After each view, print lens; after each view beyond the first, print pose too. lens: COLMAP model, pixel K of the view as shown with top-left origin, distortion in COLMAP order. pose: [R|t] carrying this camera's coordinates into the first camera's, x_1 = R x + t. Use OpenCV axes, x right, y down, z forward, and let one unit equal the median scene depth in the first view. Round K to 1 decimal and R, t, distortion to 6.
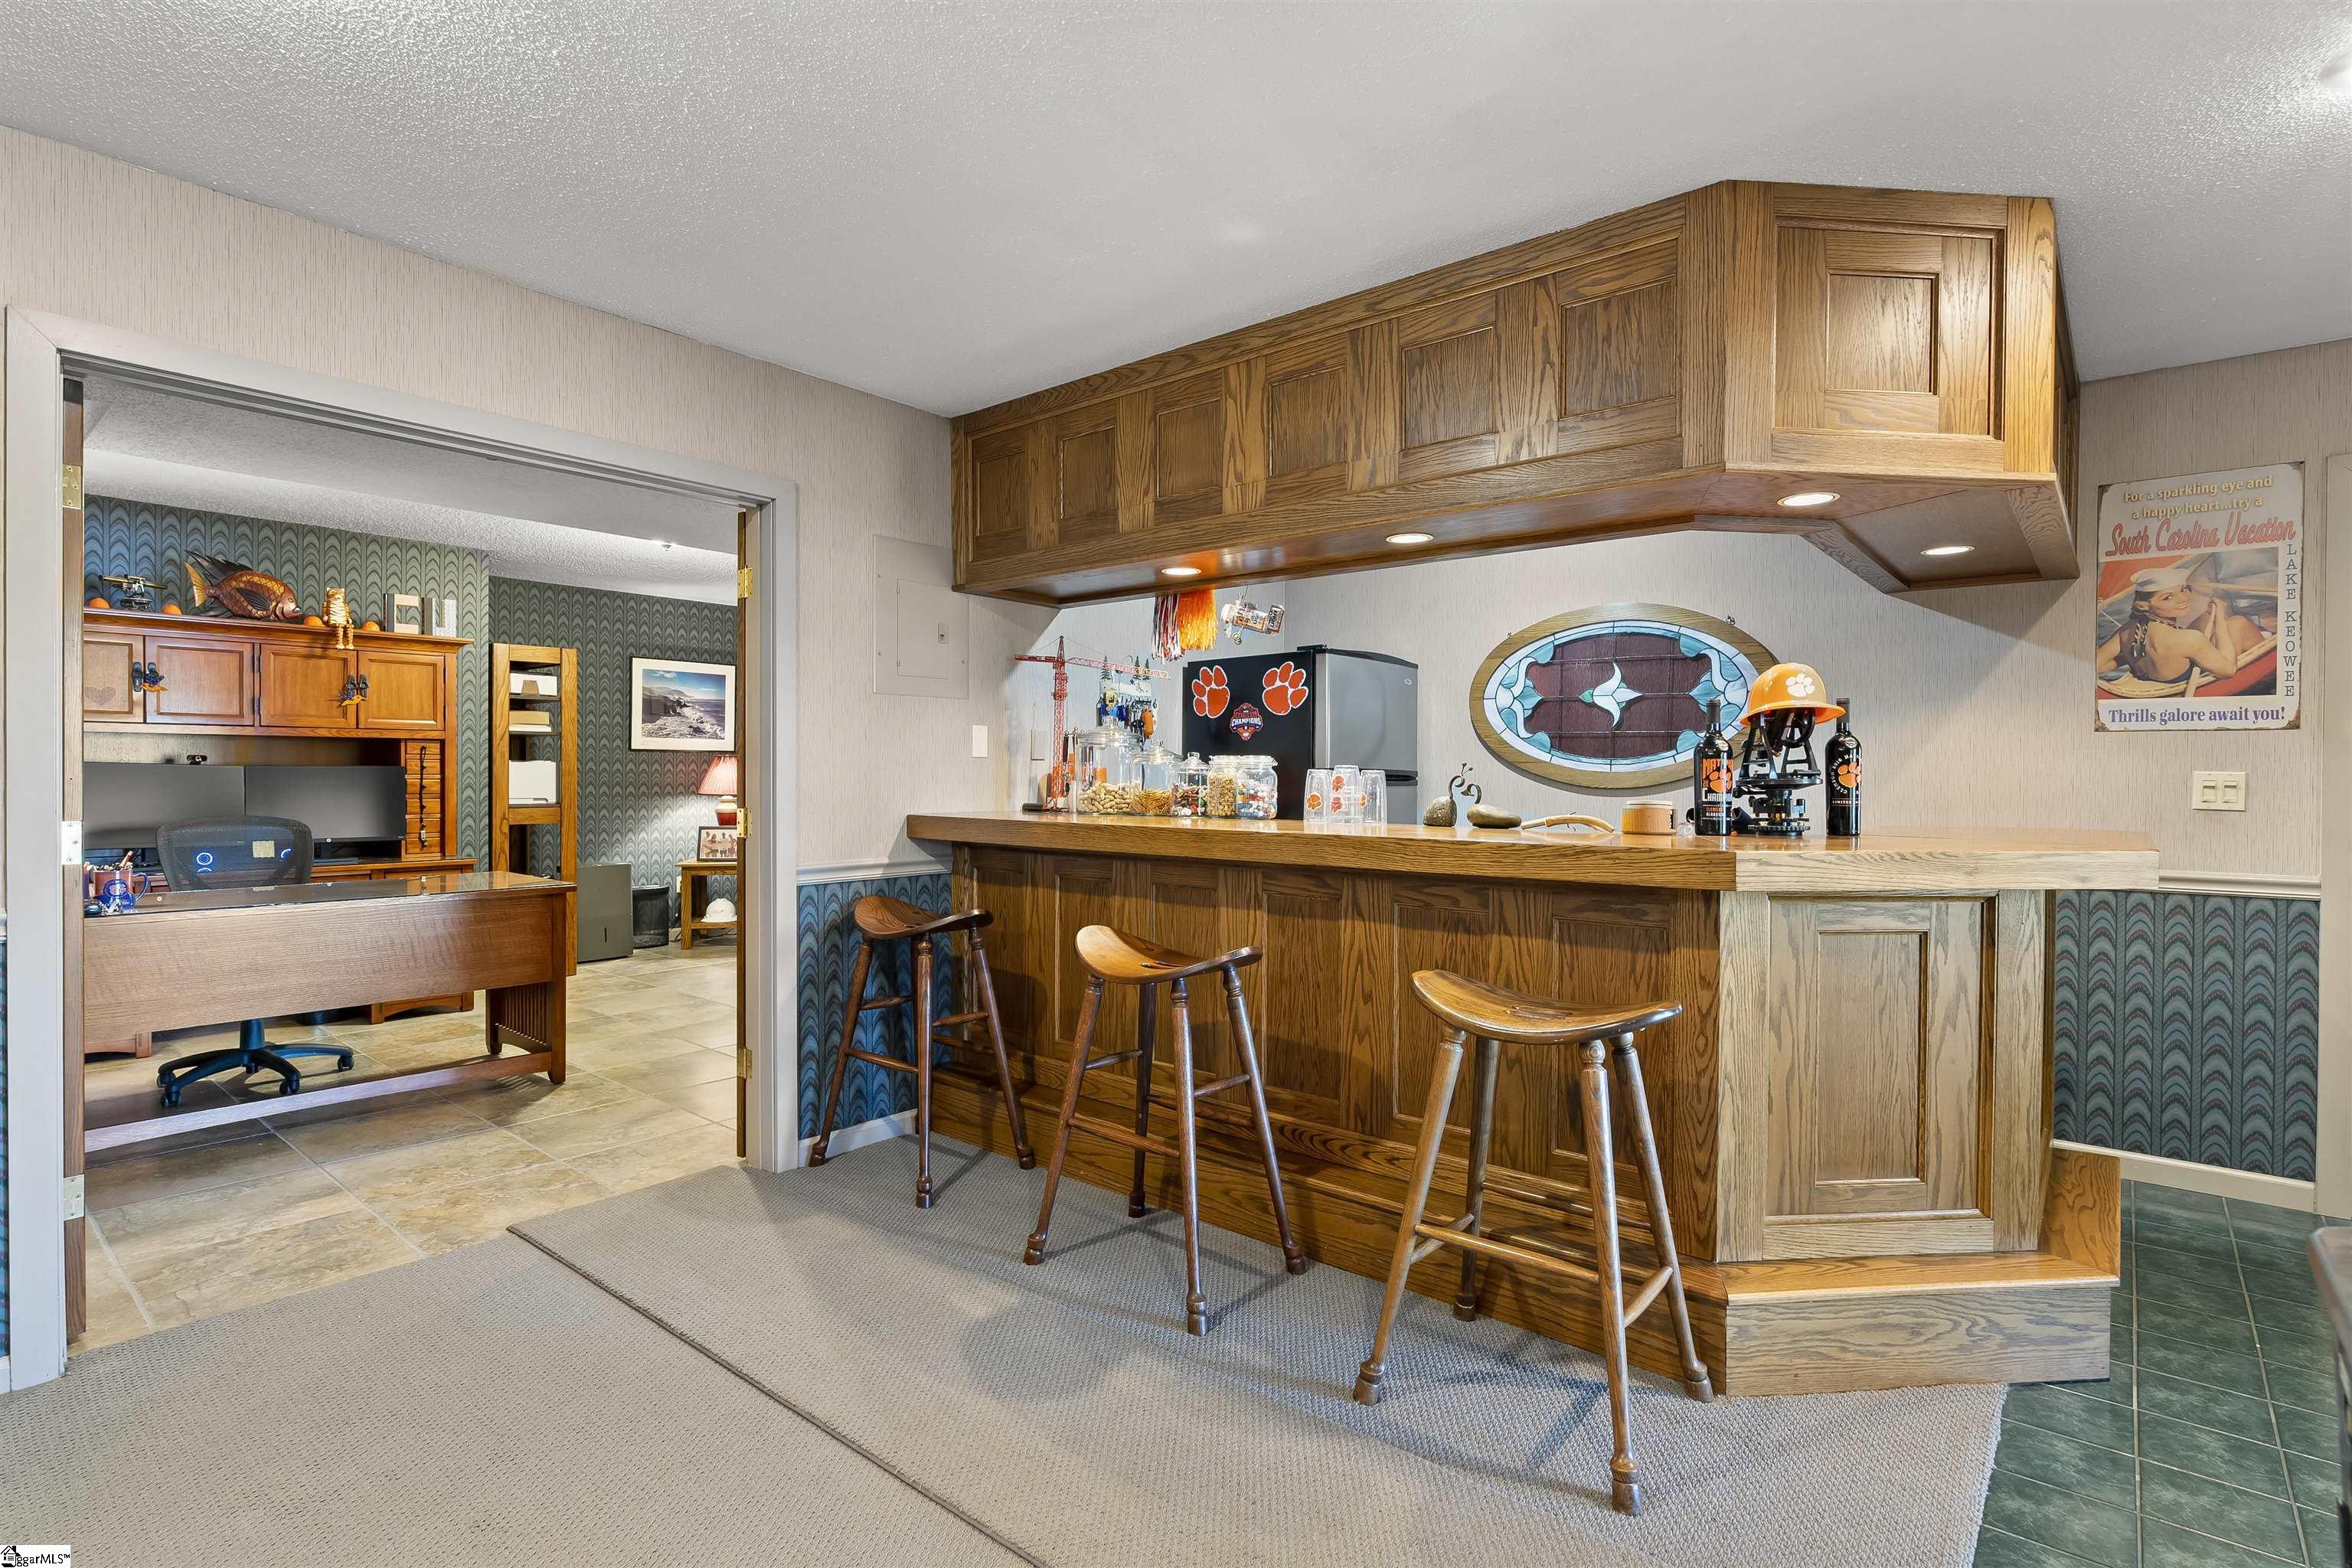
lens RADIAL K [[1145.2, 0, 1177.4], [0, 1145.2, 767.9], [0, 0, 1]] dist [0.000123, -0.000301]
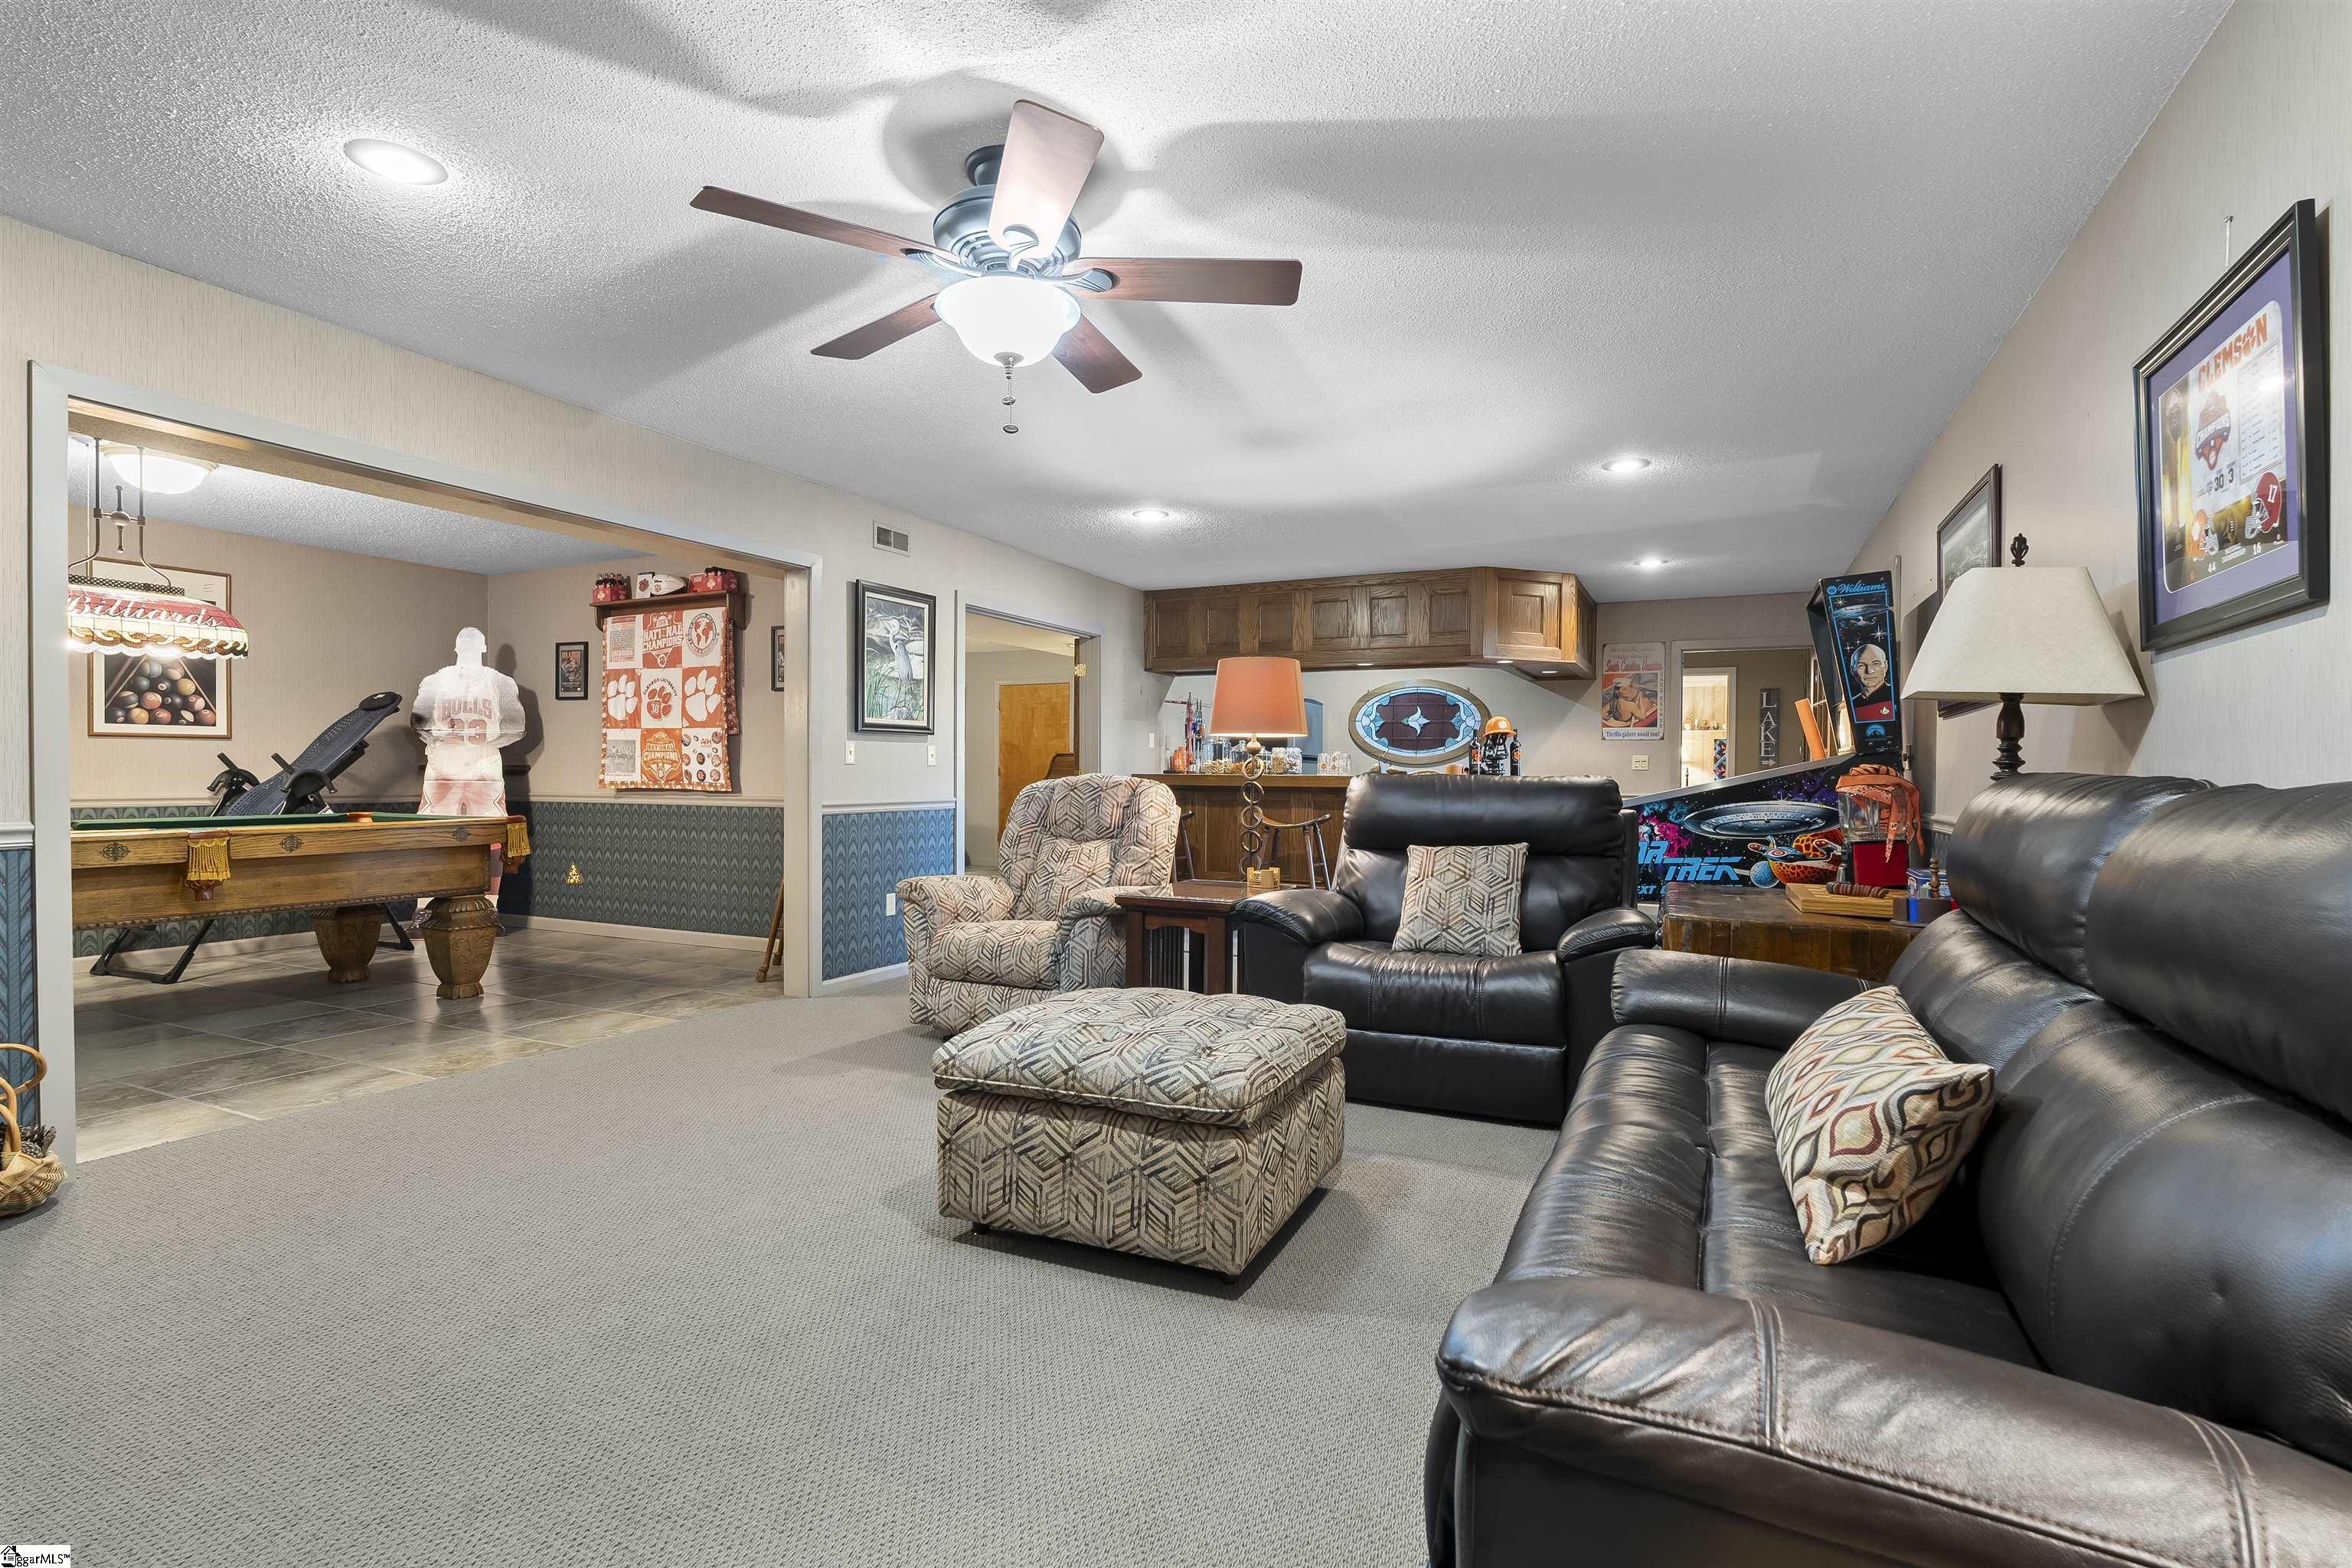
lens RADIAL K [[1145.2, 0, 1173.7], [0, 1145.2, 786.5], [0, 0, 1]] dist [0.000123, -0.000301]
pose [[0.967943, -0.003615, 0.251144, -0.781720], [-0.001401, 0.999803, 0.019790, 0.023086], [-0.251166, -0.019508, 0.967747, -1.263641]]
